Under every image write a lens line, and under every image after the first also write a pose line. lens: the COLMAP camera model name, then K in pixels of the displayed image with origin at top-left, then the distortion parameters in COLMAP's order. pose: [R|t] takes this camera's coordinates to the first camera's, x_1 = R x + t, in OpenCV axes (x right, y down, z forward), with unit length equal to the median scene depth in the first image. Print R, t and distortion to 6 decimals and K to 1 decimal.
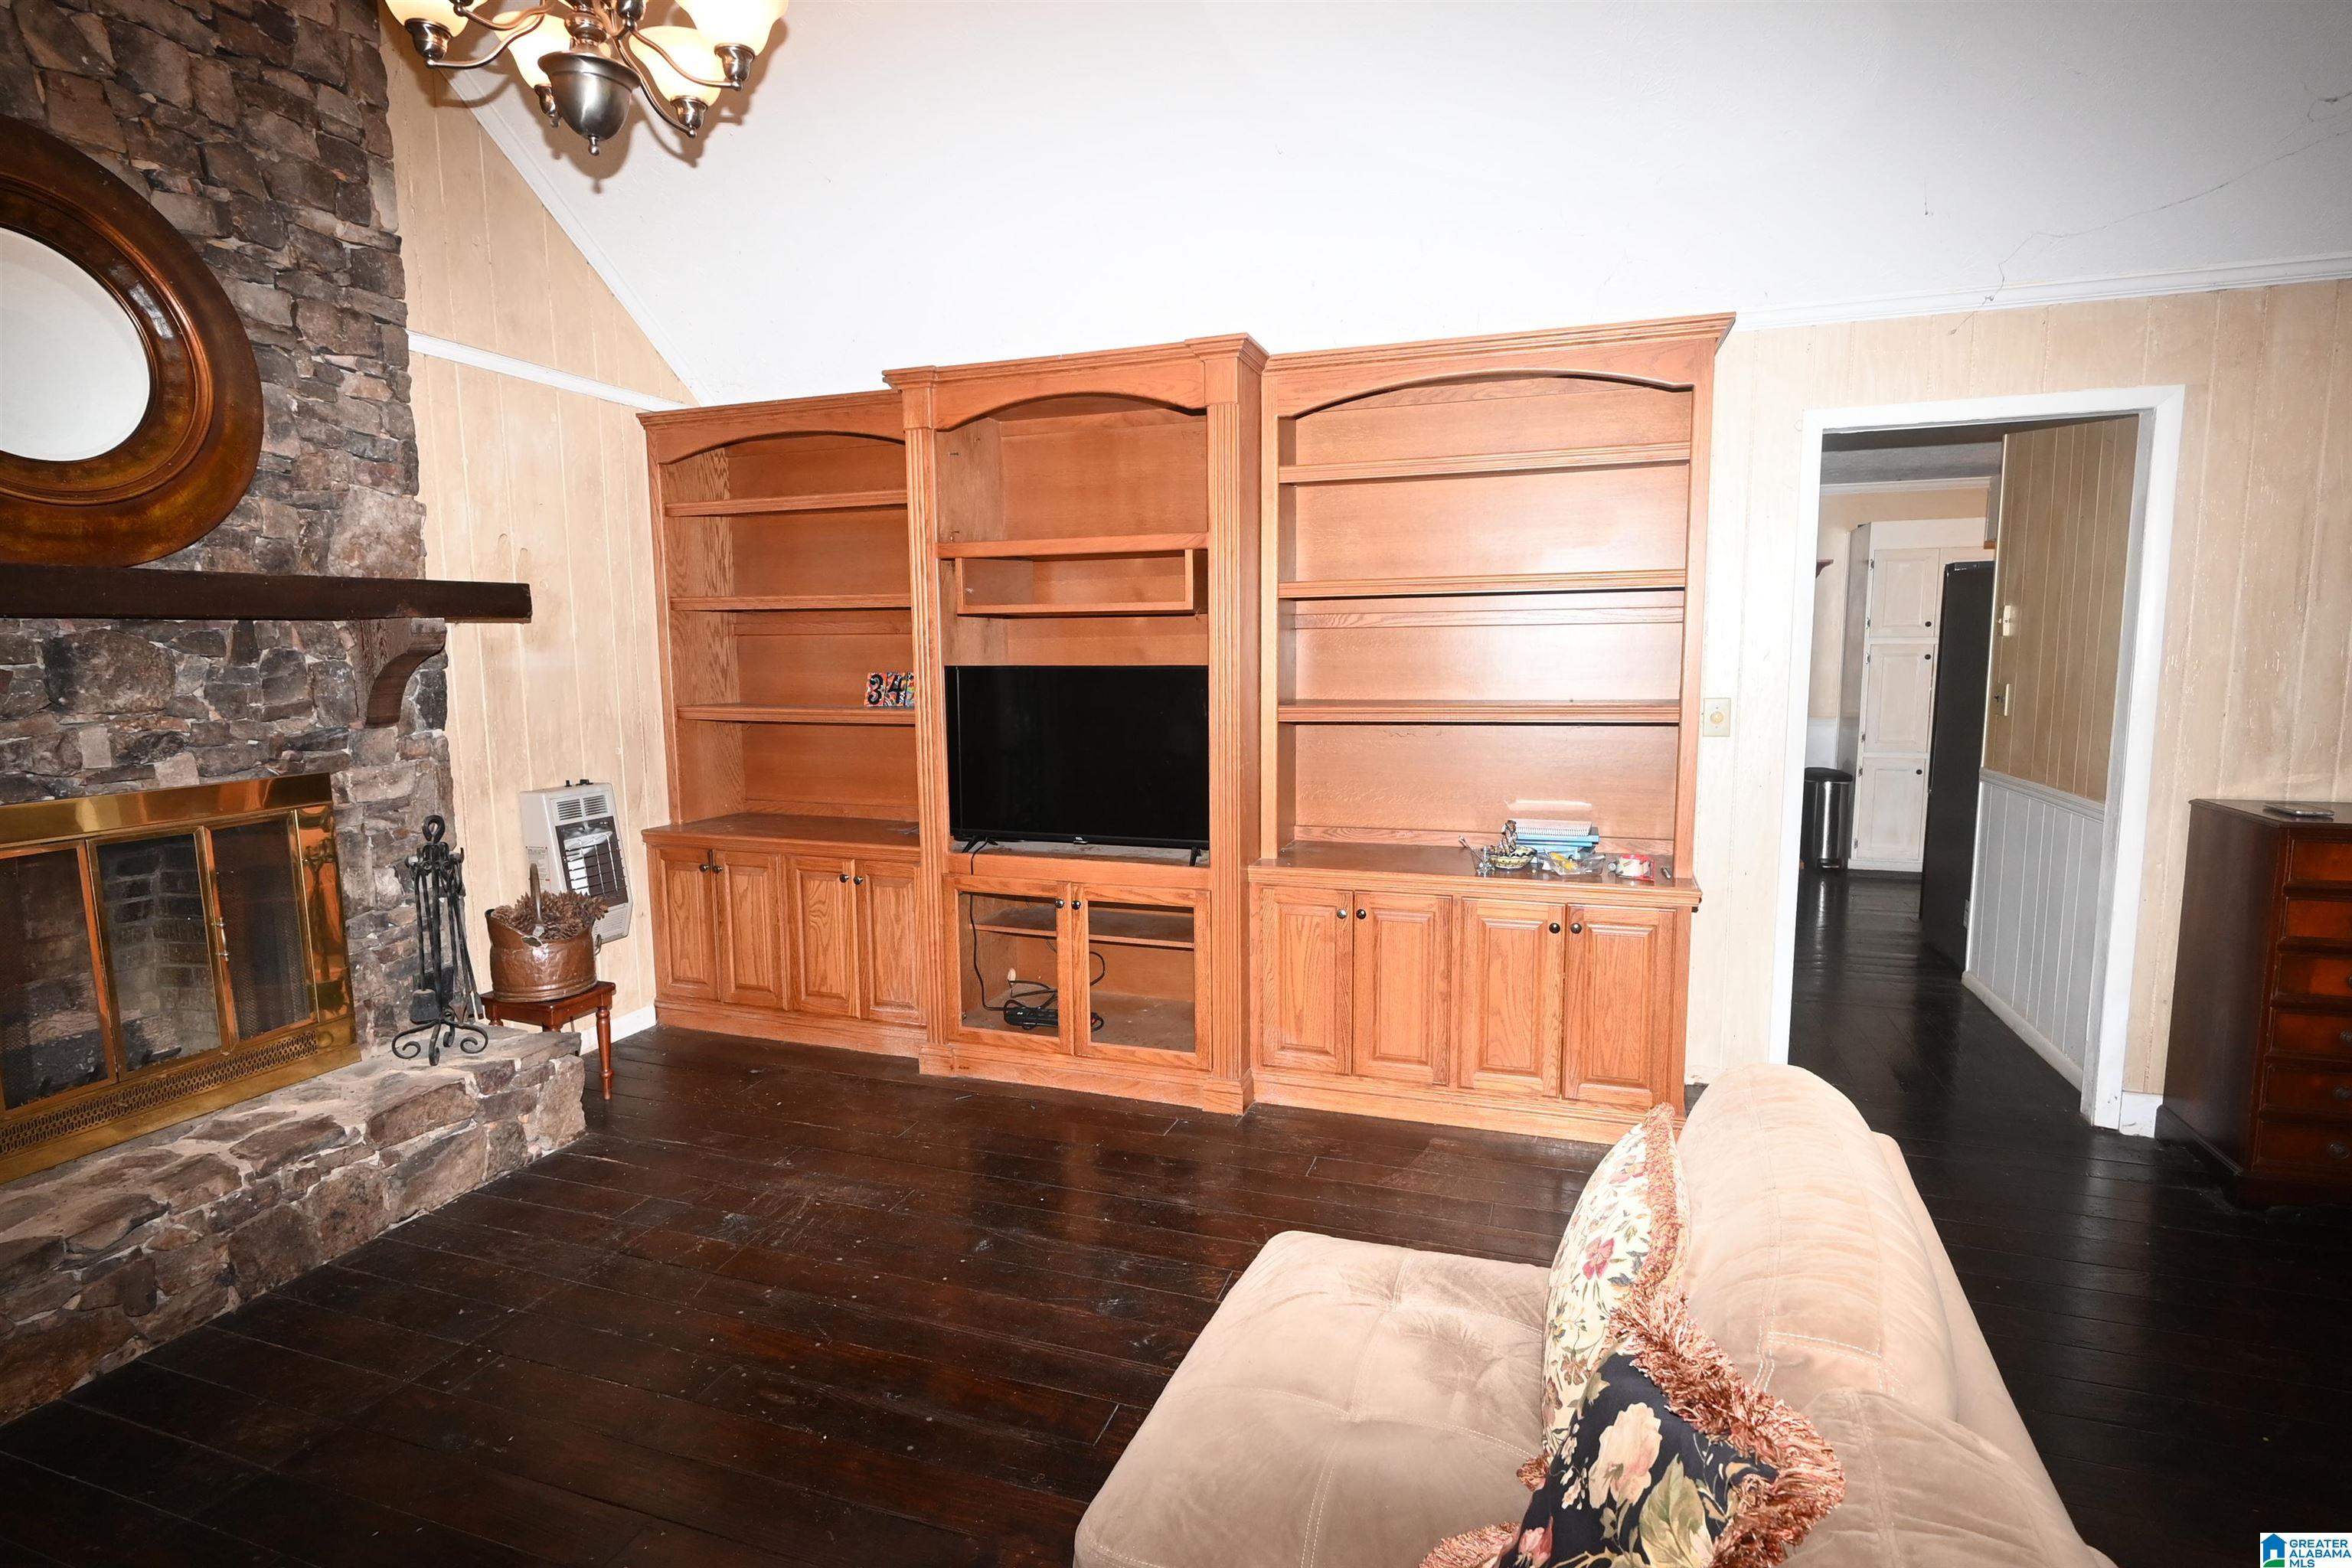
lens RADIAL K [[1166.8, 0, 1175.8], [0, 1166.8, 787.9], [0, 0, 1]] dist [0.001164, 0.000414]
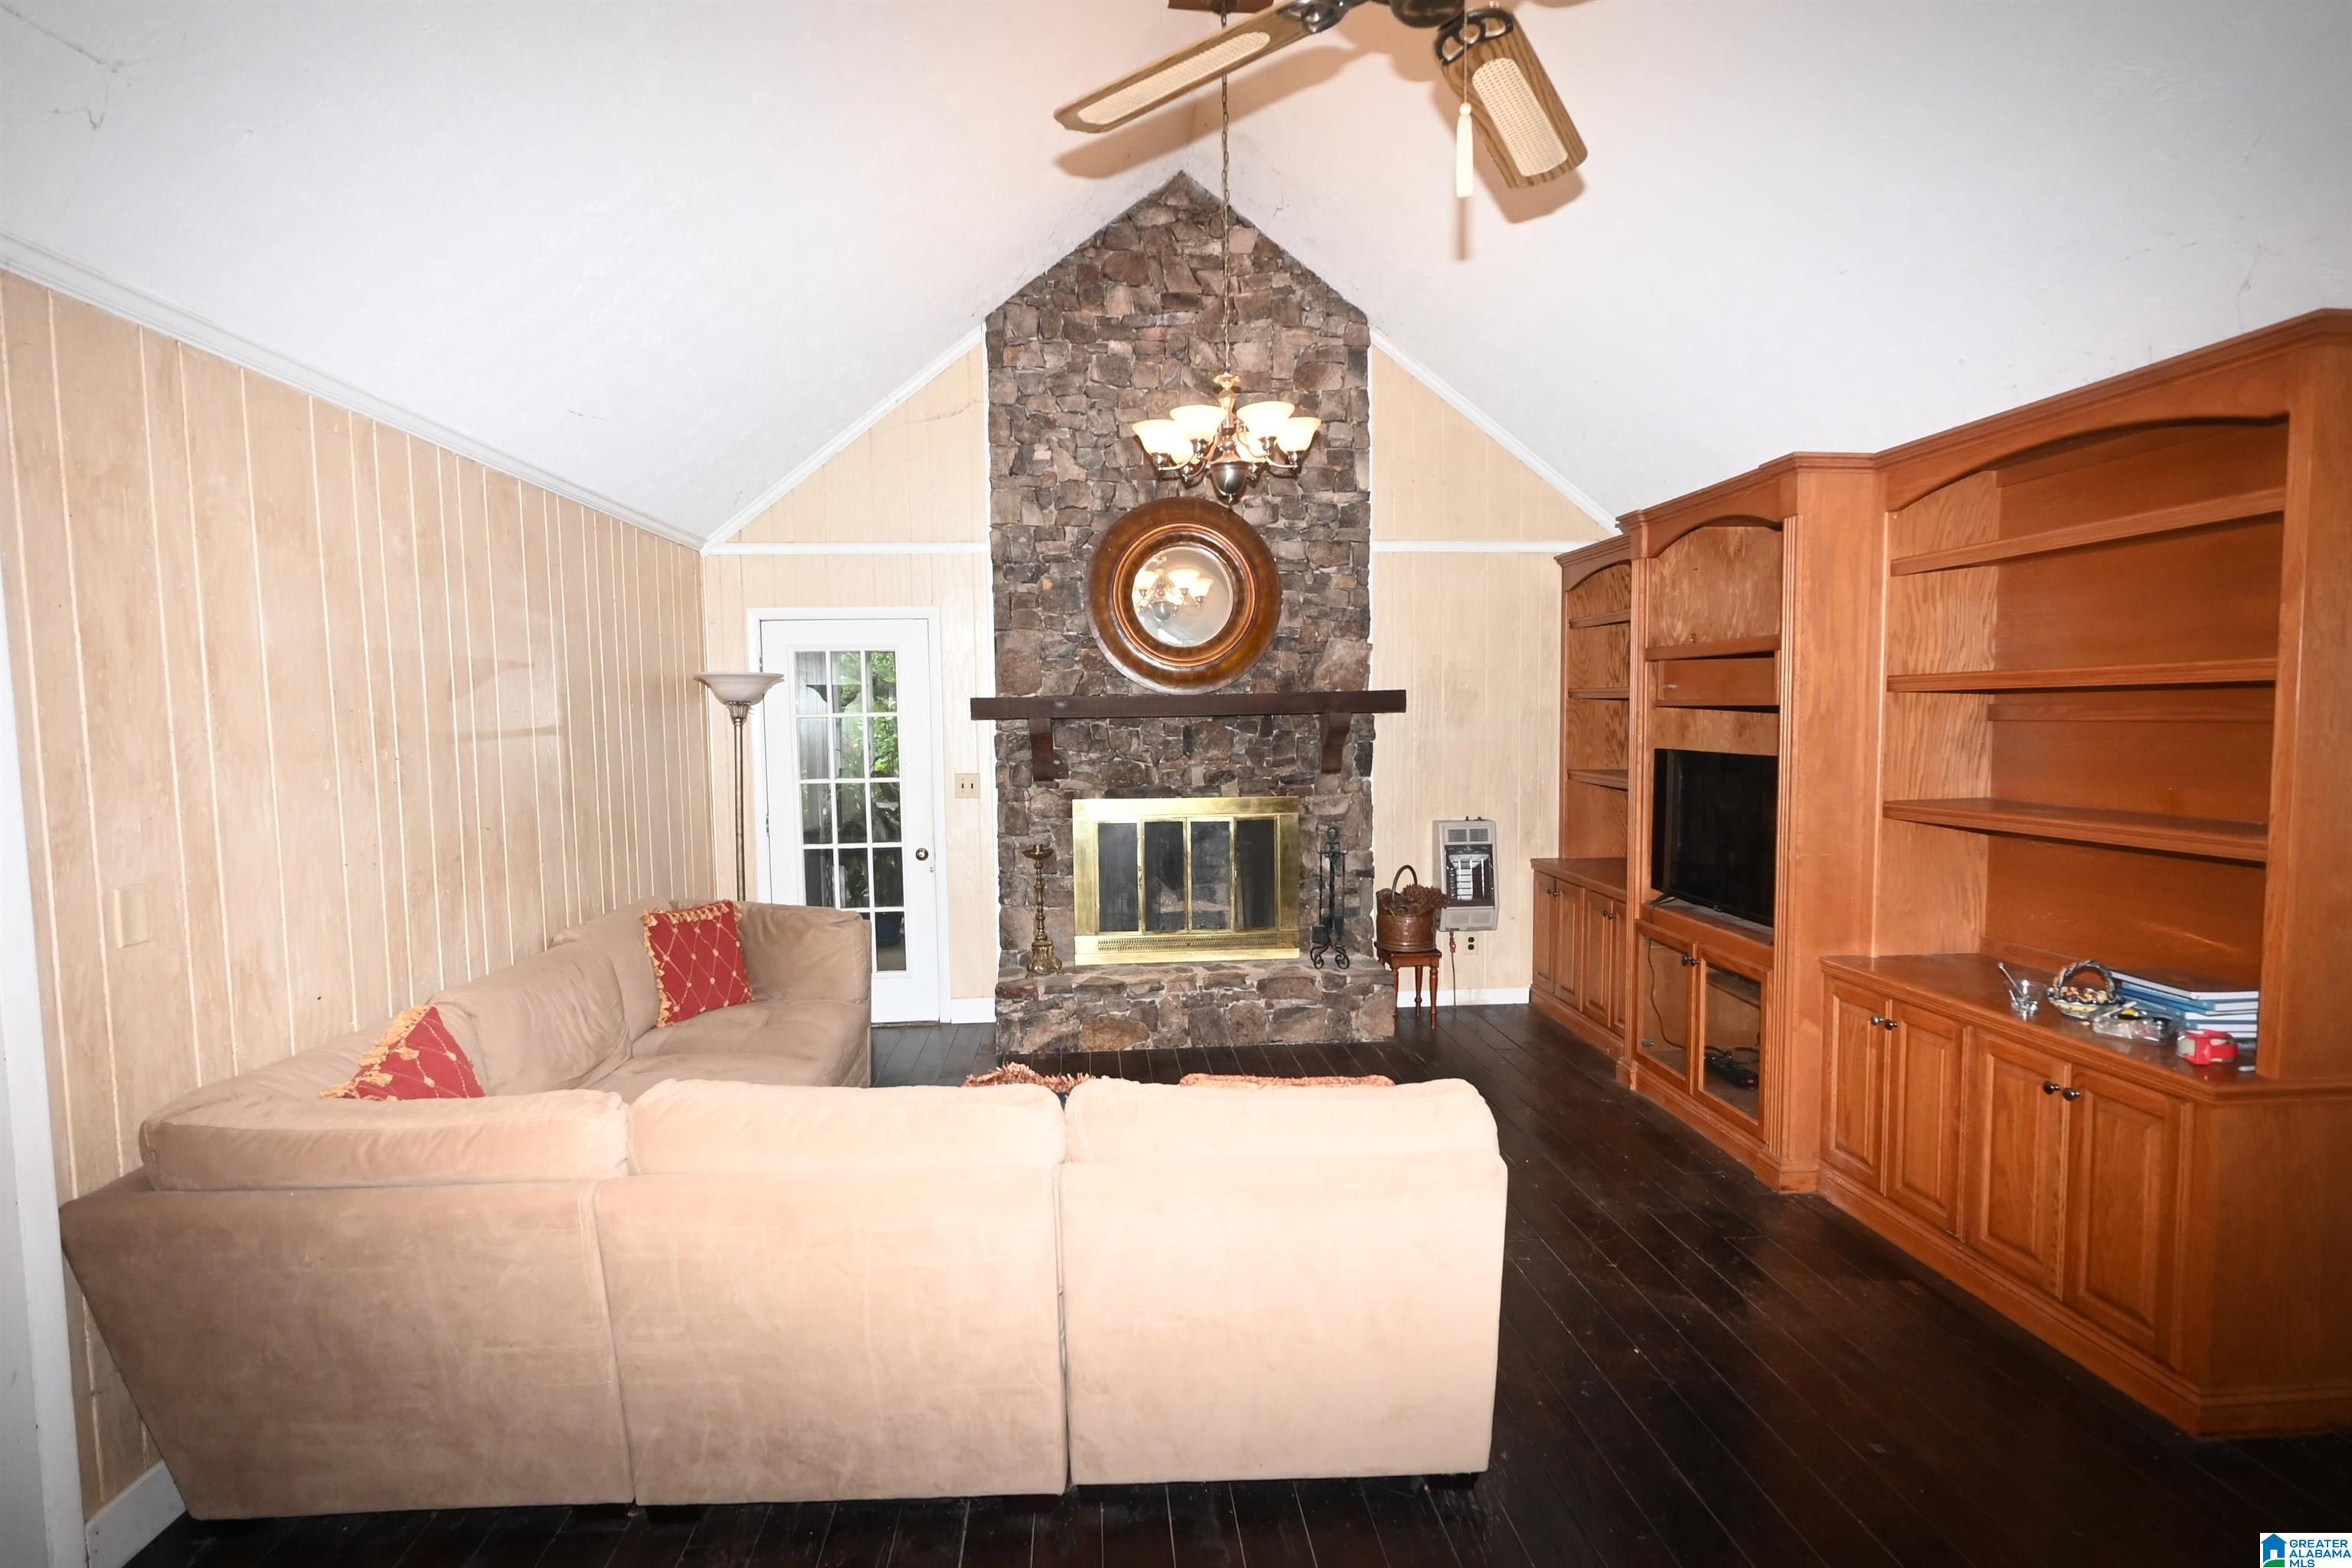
lens RADIAL K [[1166.8, 0, 1167.4], [0, 1166.8, 790.7], [0, 0, 1]] dist [0.001164, 0.000414]
pose [[0.401673, 0.067488, -0.913293, 0.843036], [-0.102593, 0.994319, 0.028355, -0.052056], [0.910018, 0.082308, 0.406315, 0.066612]]
